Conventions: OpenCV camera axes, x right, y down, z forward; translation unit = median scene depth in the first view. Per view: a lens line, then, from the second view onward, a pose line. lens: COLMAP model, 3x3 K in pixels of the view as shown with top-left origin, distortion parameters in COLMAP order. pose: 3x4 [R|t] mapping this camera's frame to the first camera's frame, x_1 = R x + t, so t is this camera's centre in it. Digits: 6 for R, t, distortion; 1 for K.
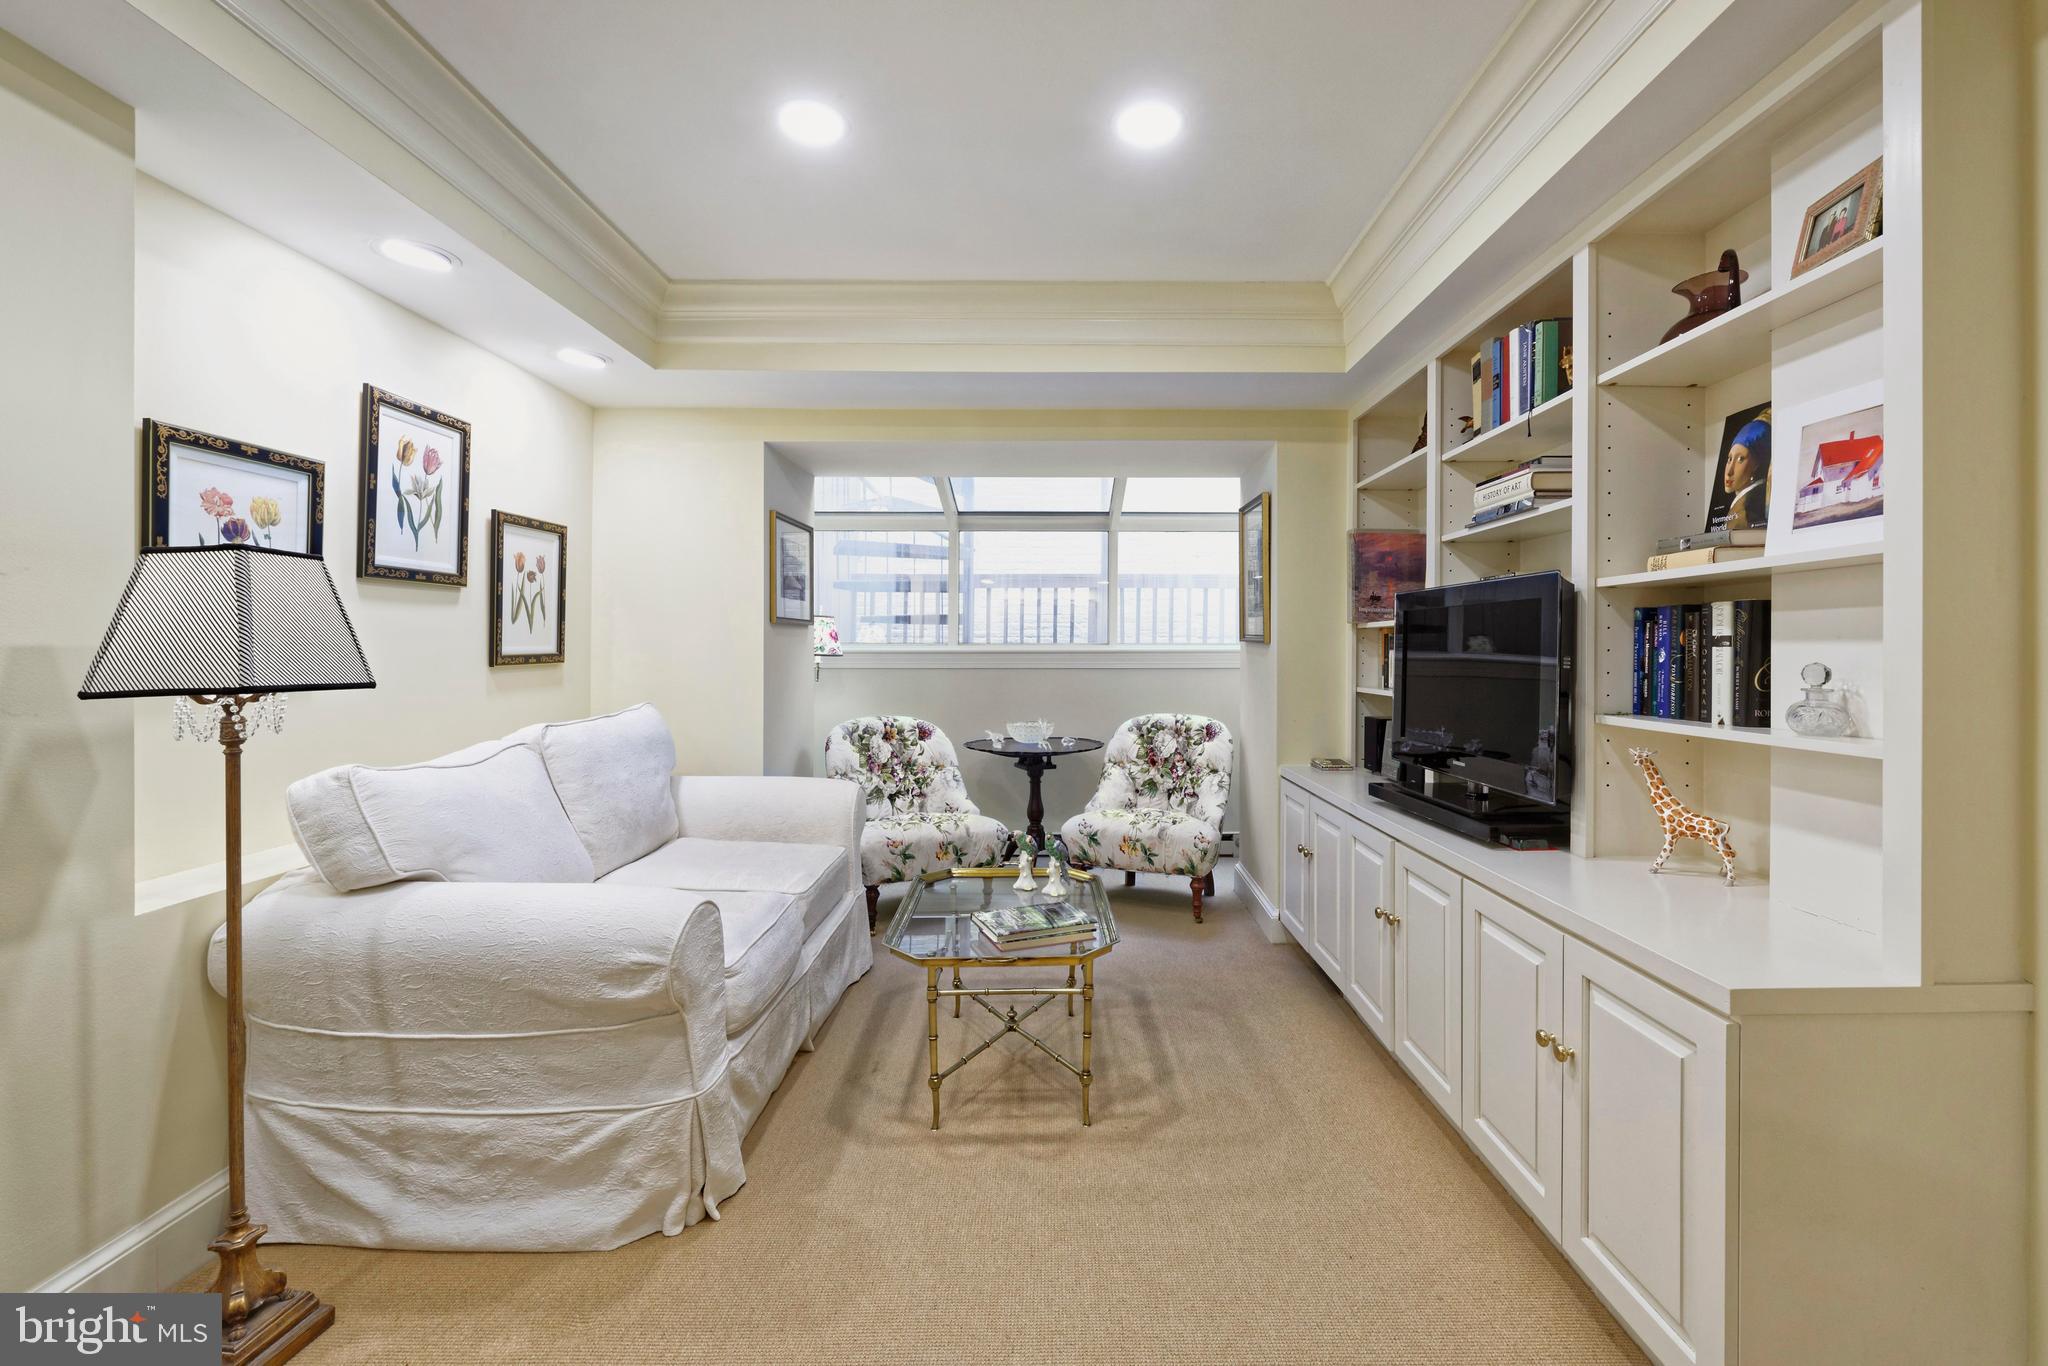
lens RADIAL K [[854.9, 0, 1044.6], [0, 854.9, 646.0], [0, 0, 1]] dist [-0.000097, -0.000050]
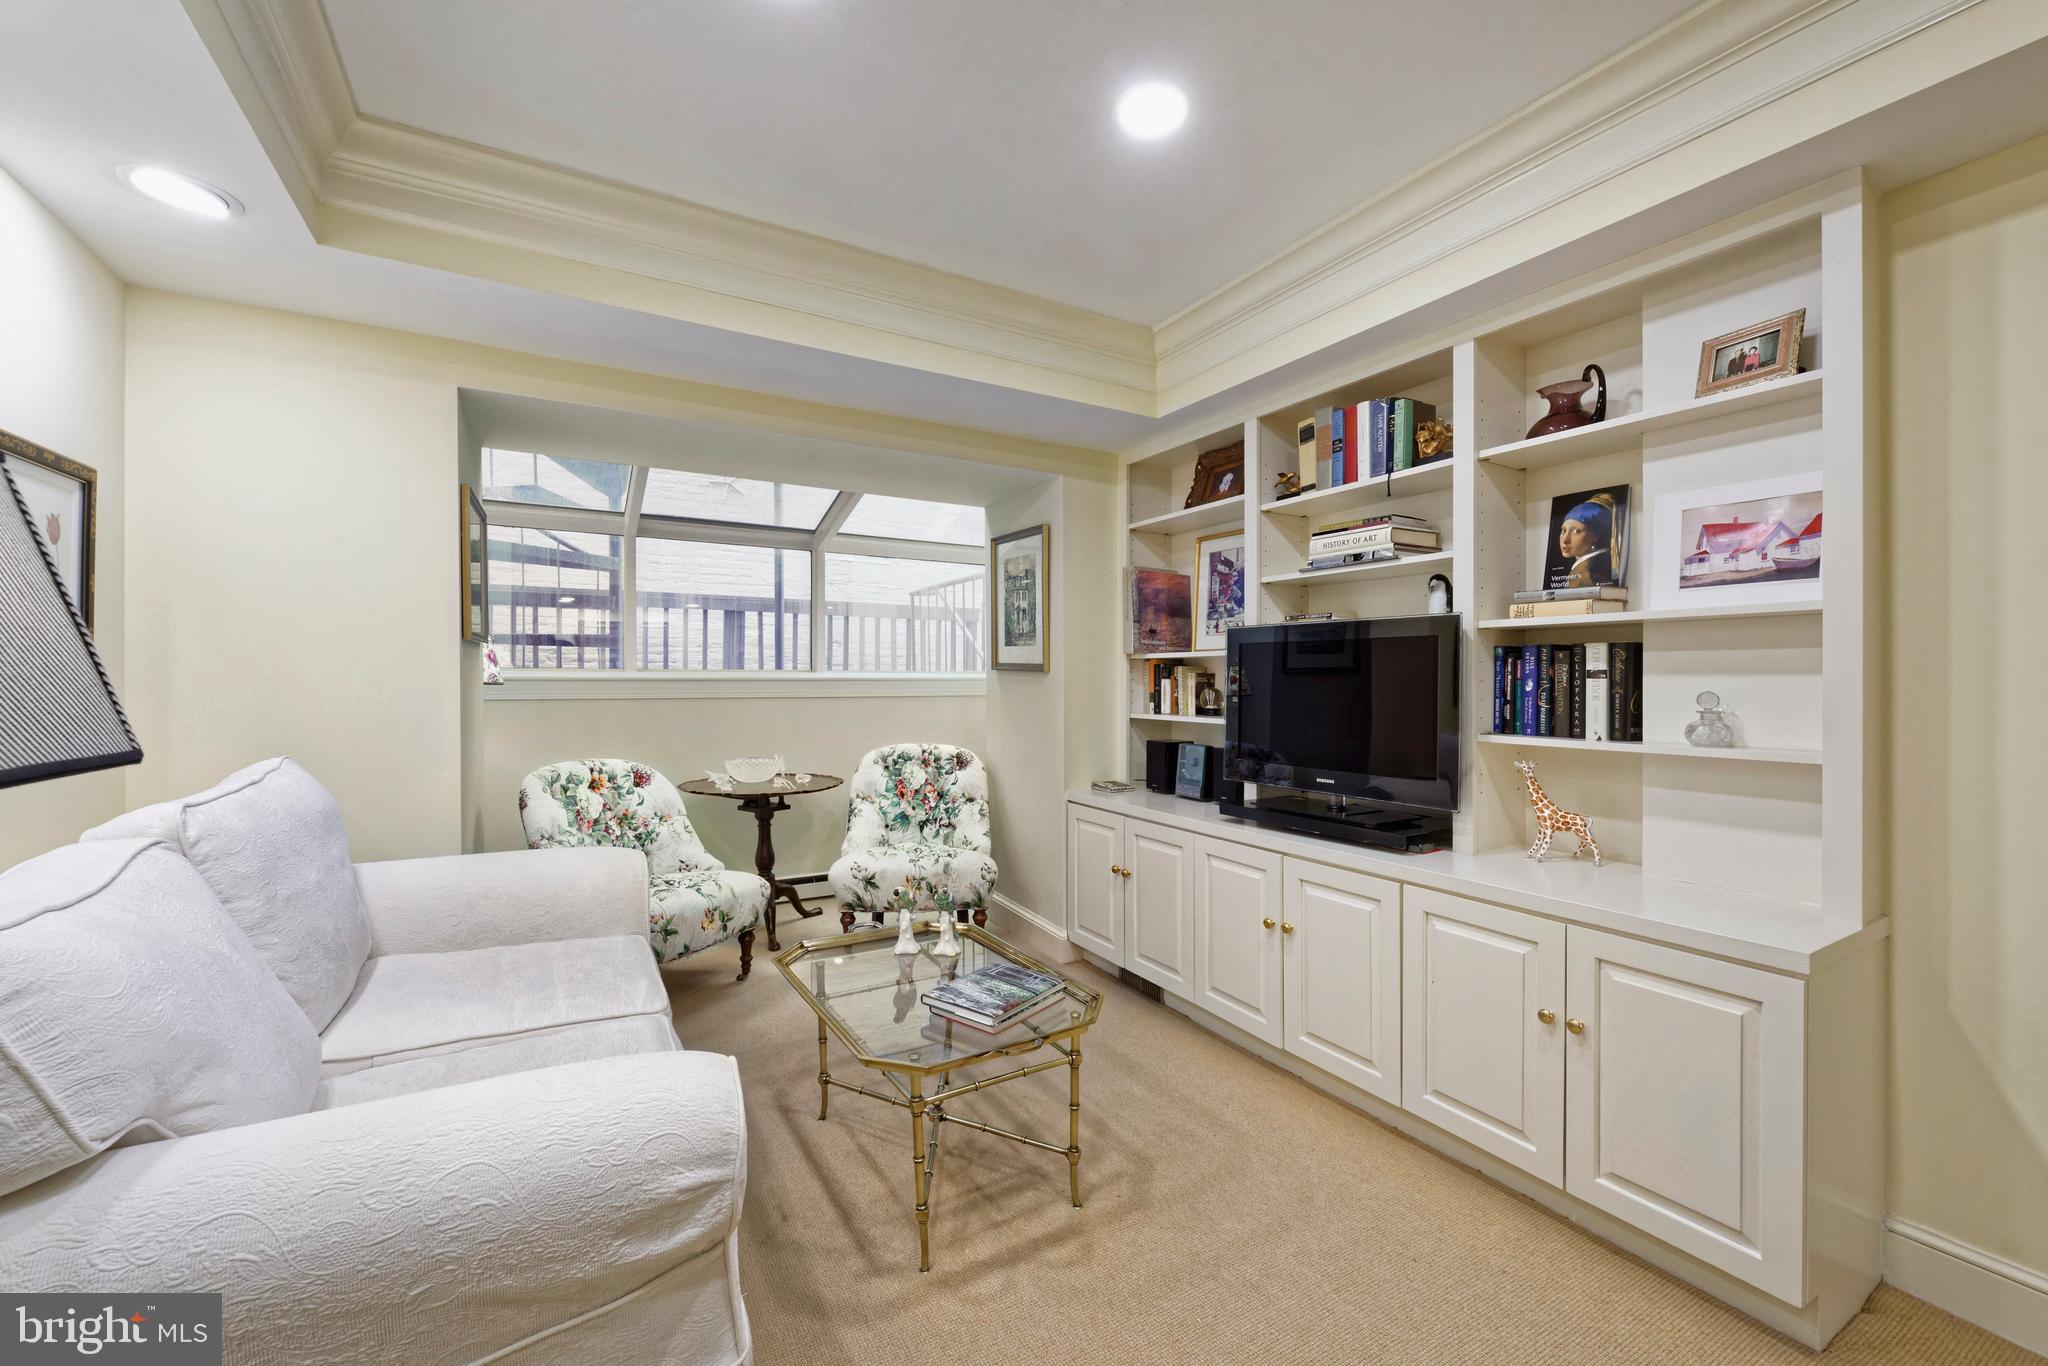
lens RADIAL K [[811.2, 0, 1000.3], [0, 811.2, 681.0], [0, 0, 1]] dist [0.000462, -0.000224]
pose [[0.872727, 0.001113, 0.488208, -0.351685], [-0.005791, 0.999951, 0.008074, 0.000061], [-0.488175, -0.009874, 0.872690, 0.238877]]
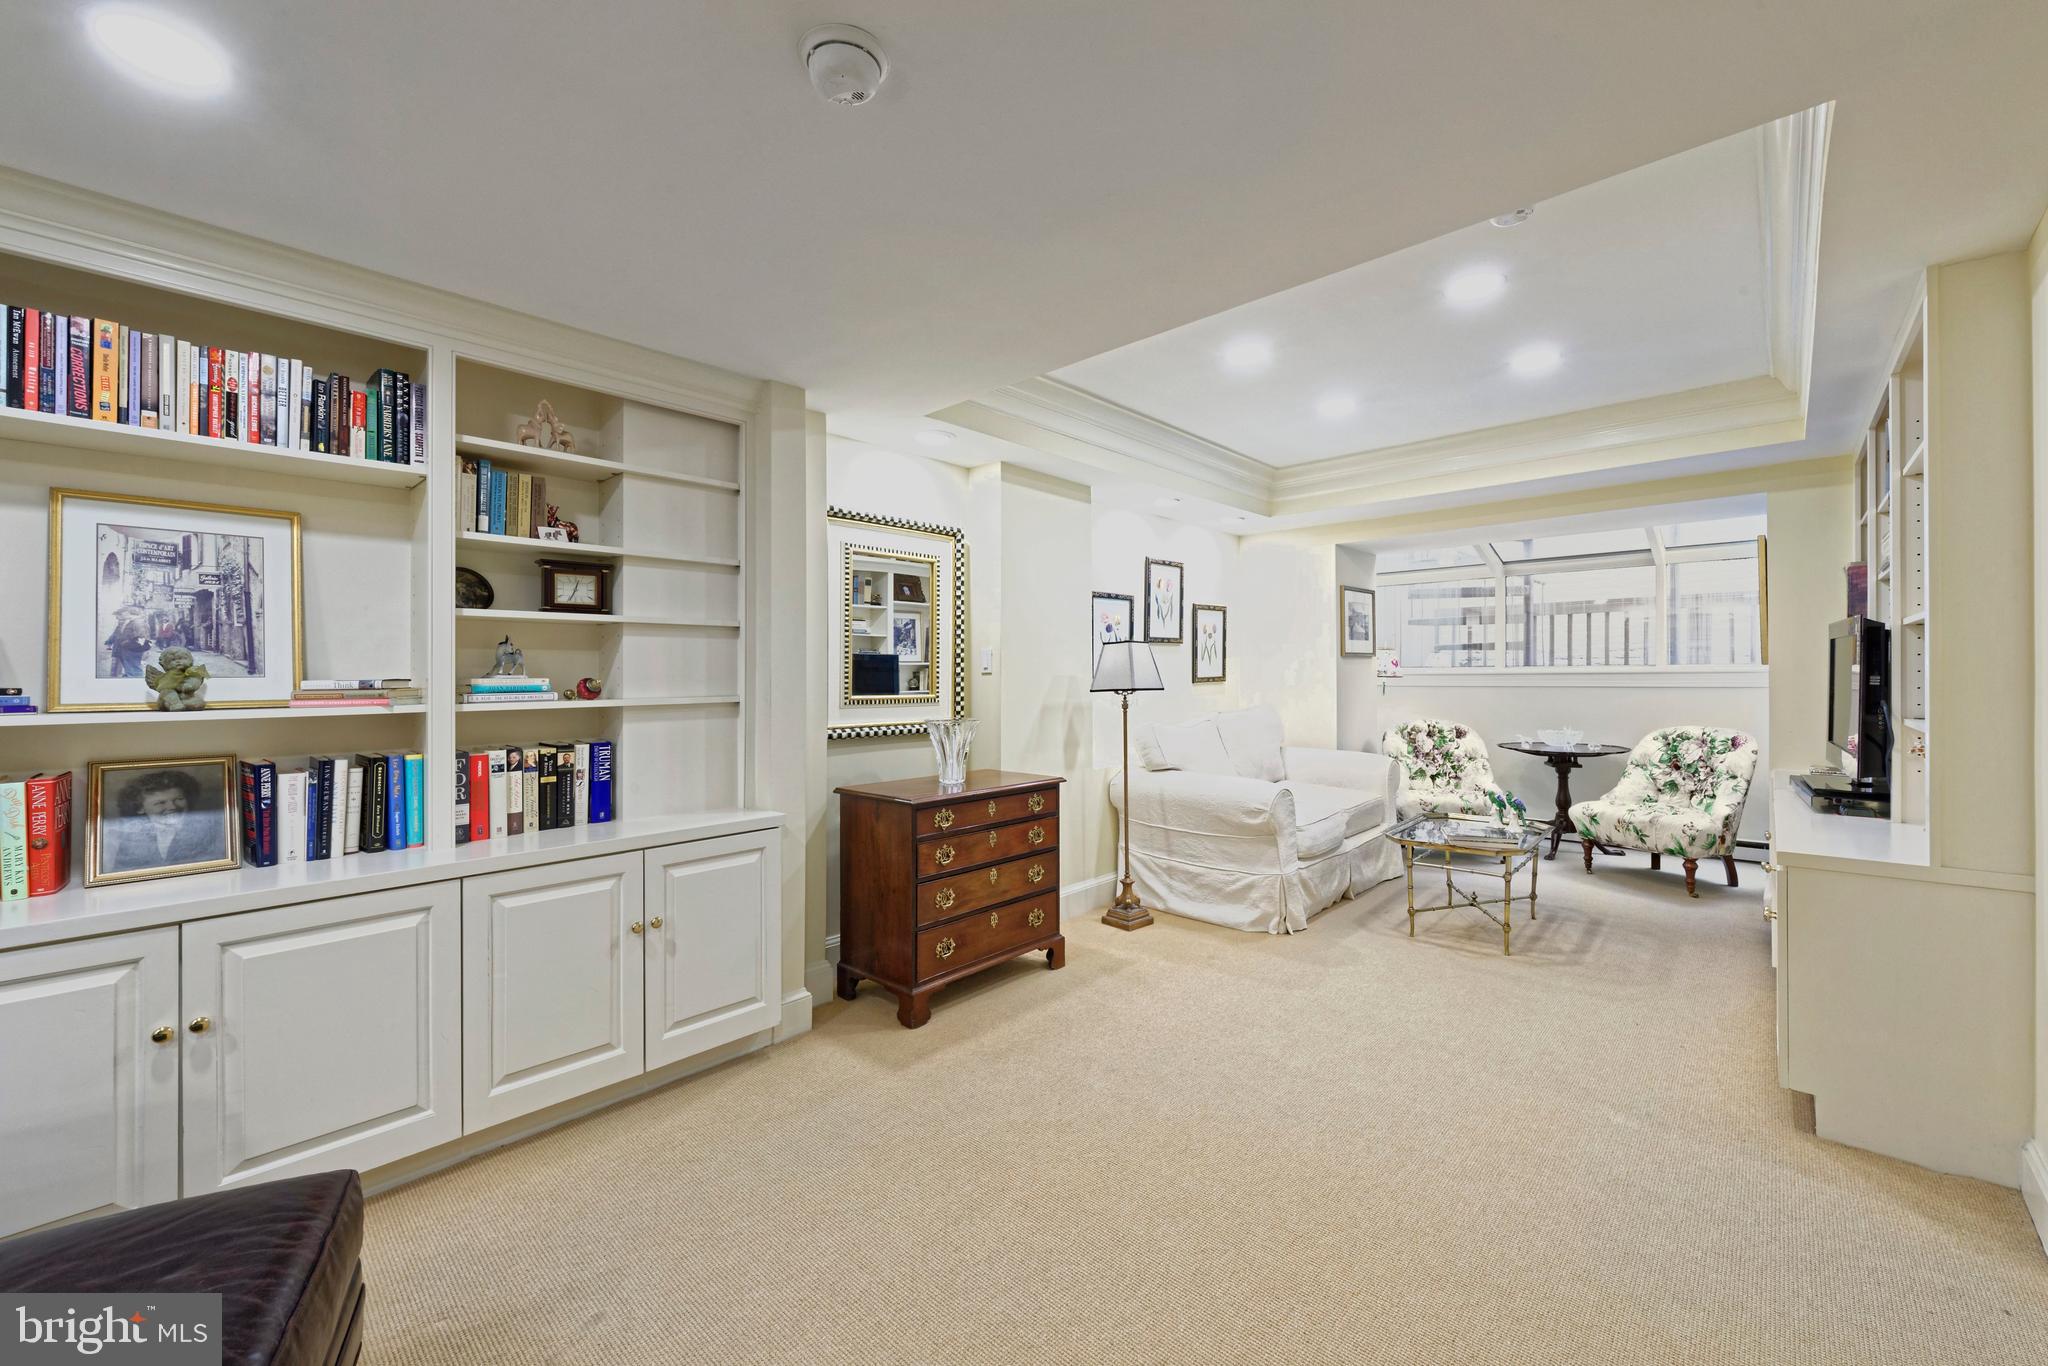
lens RADIAL K [[818.3, 0, 1047.1], [0, 818.3, 685.7], [0, 0, 1]] dist [0.000401, 0.000030]
pose [[0.750540, 0.003164, -0.660817, 0.348527], [0.011551, 0.999773, 0.017906, -0.008389], [0.660724, -0.021072, 0.750333, -0.641289]]
